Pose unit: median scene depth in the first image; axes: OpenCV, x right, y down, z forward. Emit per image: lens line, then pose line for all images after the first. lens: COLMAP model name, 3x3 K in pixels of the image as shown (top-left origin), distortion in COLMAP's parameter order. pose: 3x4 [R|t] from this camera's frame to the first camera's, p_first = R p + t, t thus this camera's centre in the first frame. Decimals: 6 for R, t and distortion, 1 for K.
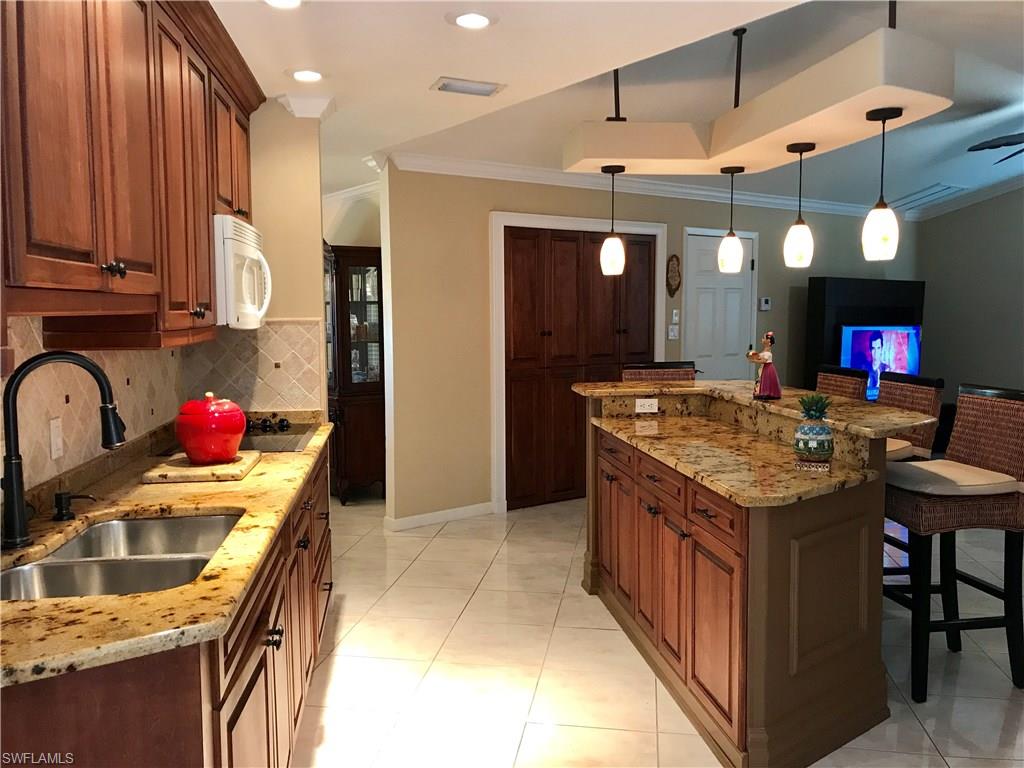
lens RADIAL K [[848.8, 0, 508.3], [0, 848.8, 379.2], [0, 0, 1]] dist [0.065449, -0.086710]
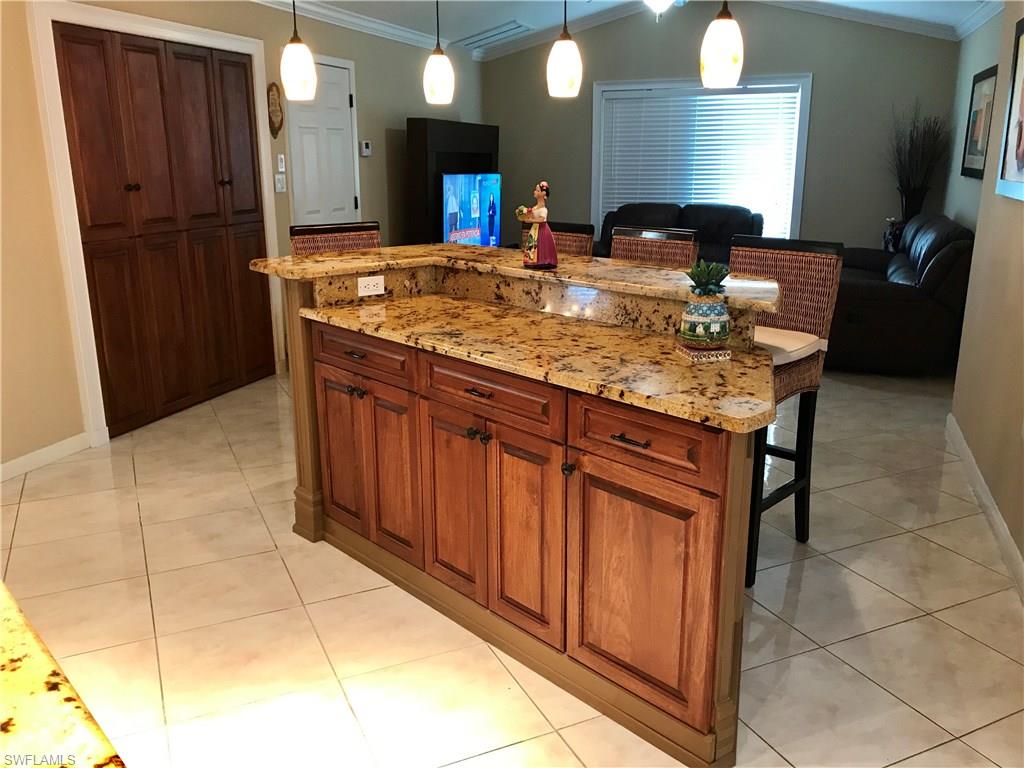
lens RADIAL K [[848.8, 0, 508.3], [0, 848.8, 379.2], [0, 0, 1]] dist [0.065449, -0.086710]
pose [[0.826780, -0.142740, 0.544114, -0.155271], [0.047374, 0.981502, 0.185498, -0.021177], [-0.560527, -0.127589, 0.818248, 0.310717]]
